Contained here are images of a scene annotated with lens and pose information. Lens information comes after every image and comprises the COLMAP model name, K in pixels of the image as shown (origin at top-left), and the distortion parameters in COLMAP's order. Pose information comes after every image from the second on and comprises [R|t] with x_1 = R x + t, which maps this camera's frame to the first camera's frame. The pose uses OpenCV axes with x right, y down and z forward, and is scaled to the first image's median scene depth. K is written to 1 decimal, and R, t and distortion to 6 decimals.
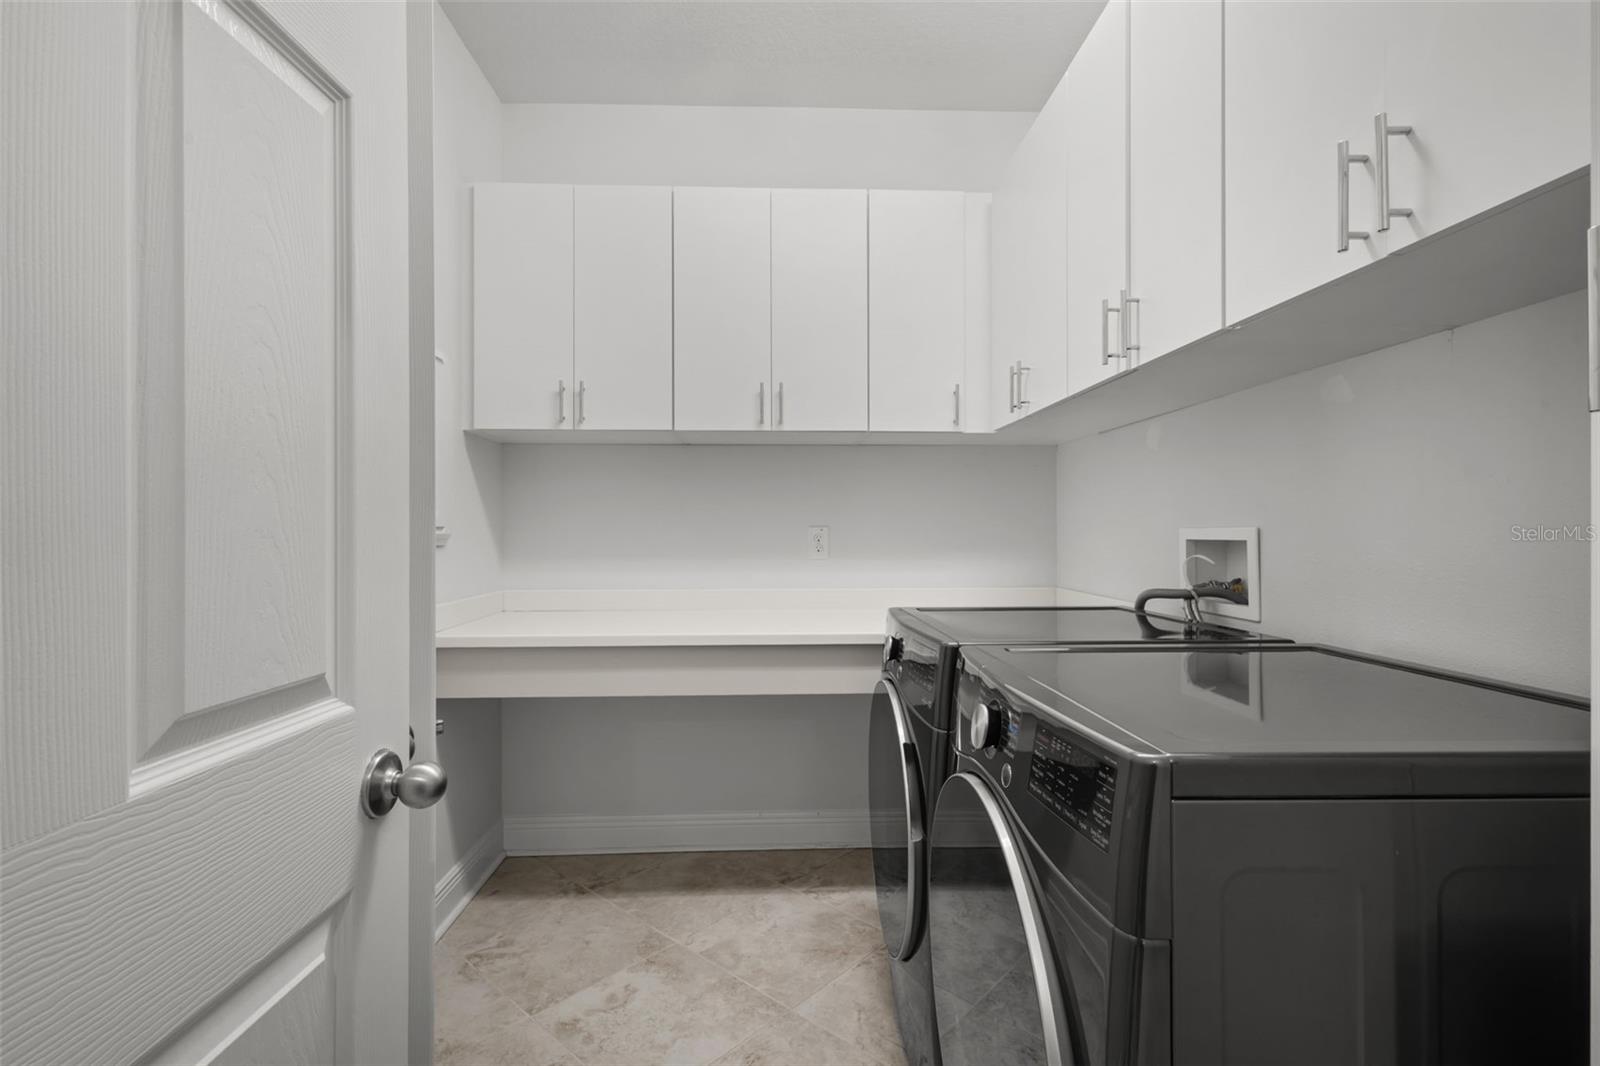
lens RADIAL K [[738.9, 0, 800.7], [0, 738.9, 528.3], [0, 0, 1]] dist [0.004634, 0.000743]
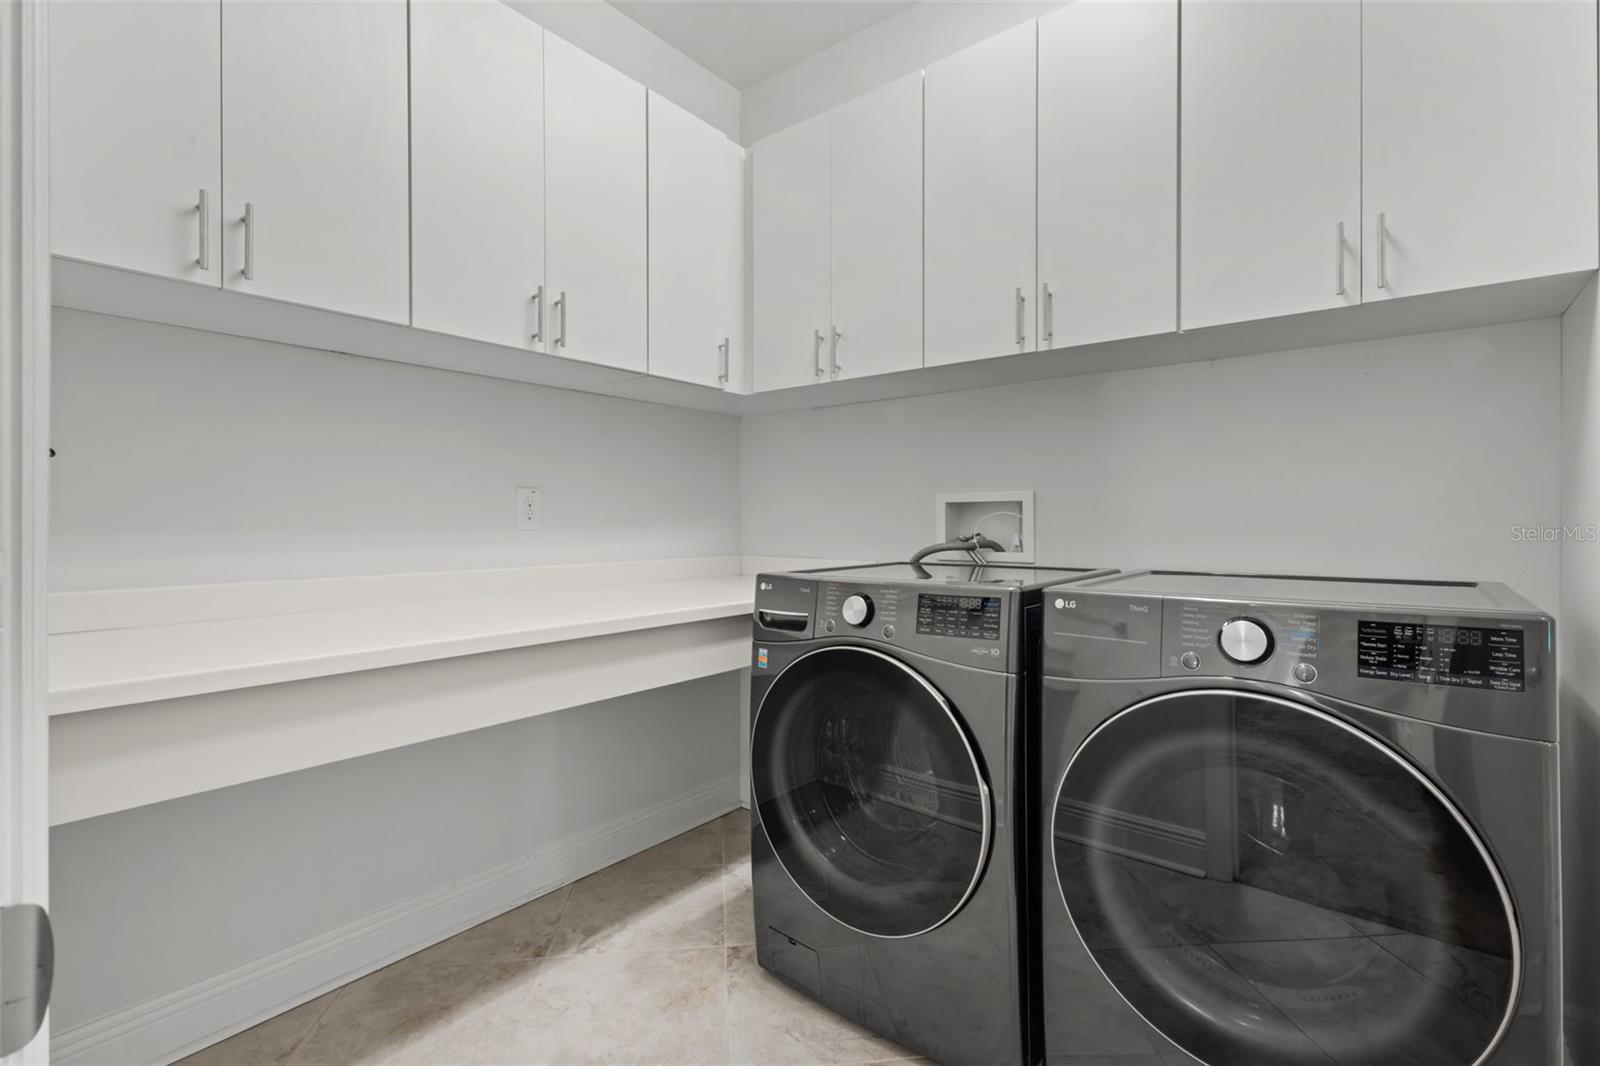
lens RADIAL K [[748.2, 0, 798.1], [0, 748.2, 518.4], [0, 0, 1]] dist [0.024523, 0.000043]
pose [[0.662188, 0.004673, 0.749323, -0.497126], [-0.004910, 0.999986, -0.001898, 0.039576], [-0.749322, -0.002422, 0.662202, 0.339639]]
